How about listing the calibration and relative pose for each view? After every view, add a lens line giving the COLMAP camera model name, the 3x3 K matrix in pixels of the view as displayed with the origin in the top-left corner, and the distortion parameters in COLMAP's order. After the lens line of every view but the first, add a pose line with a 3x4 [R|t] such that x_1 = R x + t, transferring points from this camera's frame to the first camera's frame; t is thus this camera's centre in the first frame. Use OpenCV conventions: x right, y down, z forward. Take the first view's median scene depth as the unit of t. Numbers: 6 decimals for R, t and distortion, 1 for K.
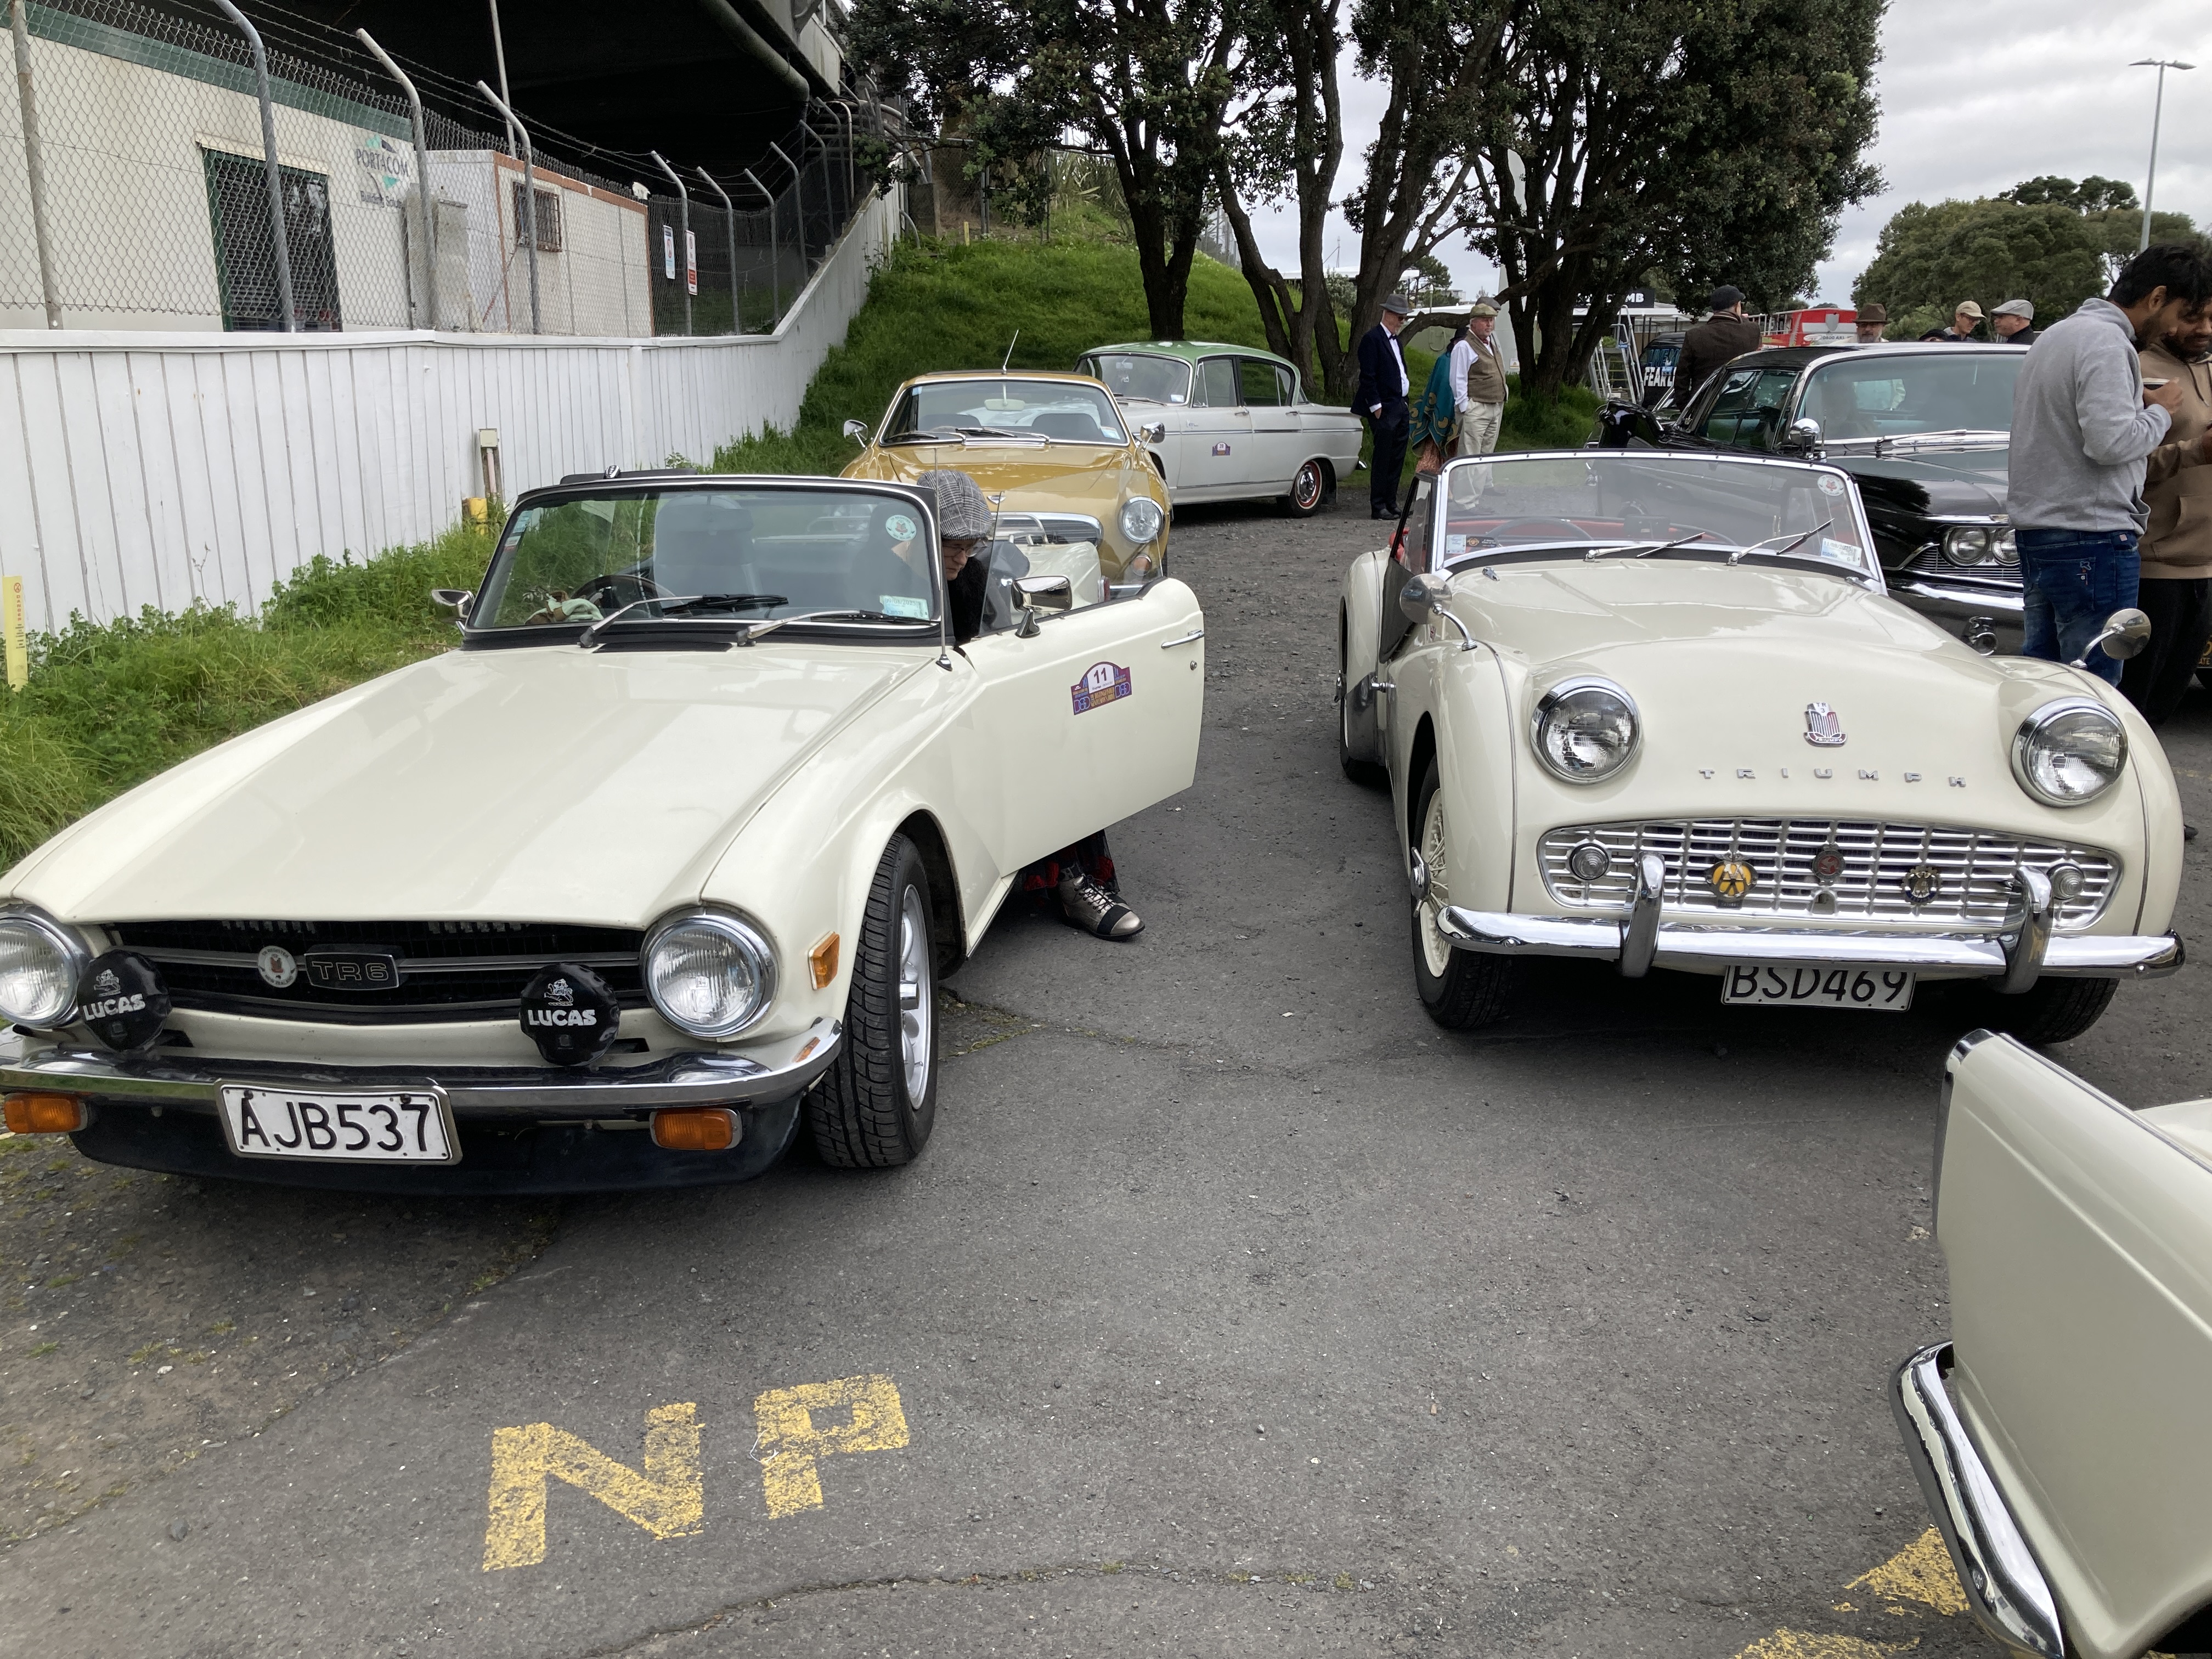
lens RADIAL K [[1981.4, 0, 1106.0], [0, 1981.4, 829.5], [0, 0, 1]] dist [0.005914, 0.000951]
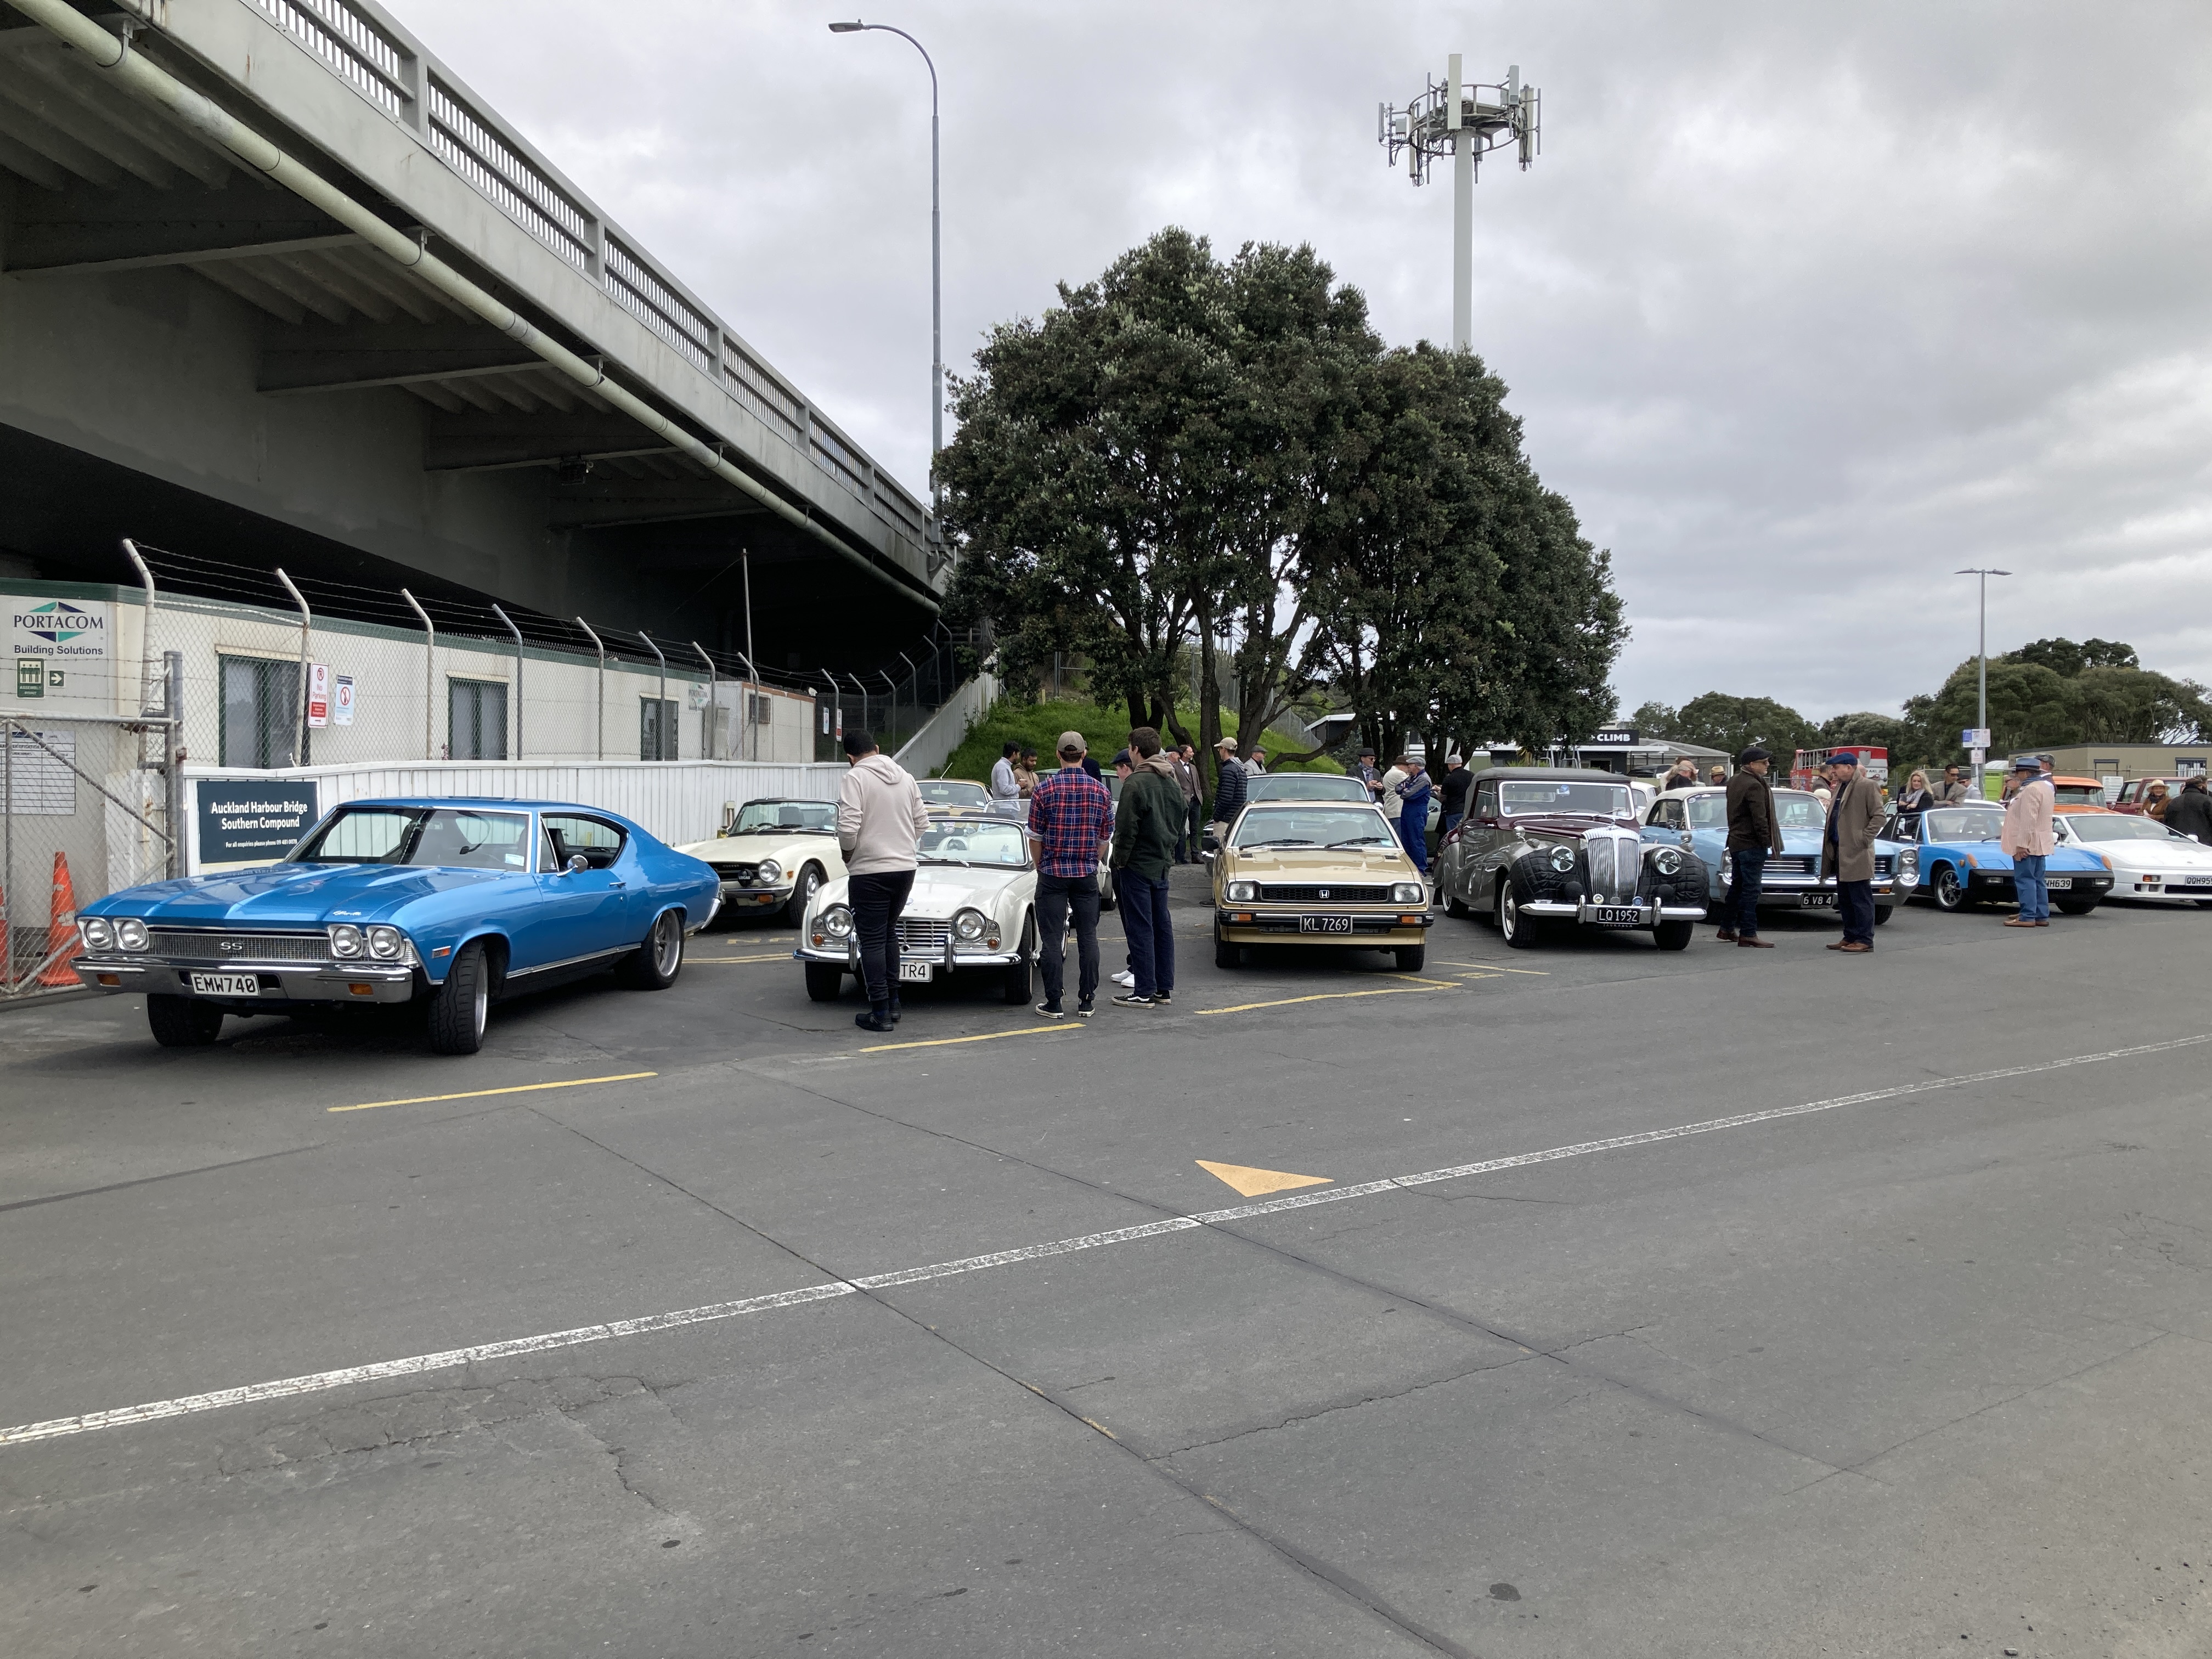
lens RADIAL K [[1981.4, 0, 1106.0], [0, 1981.4, 829.5], [0, 0, 1]] dist [0.005914, 0.000951]
pose [[0.994737, 0.015480, -0.101283, 0.263898], [-0.036167, 0.977938, -0.205739, 0.213696], [0.095864, 0.208320, 0.973351, -0.885609]]
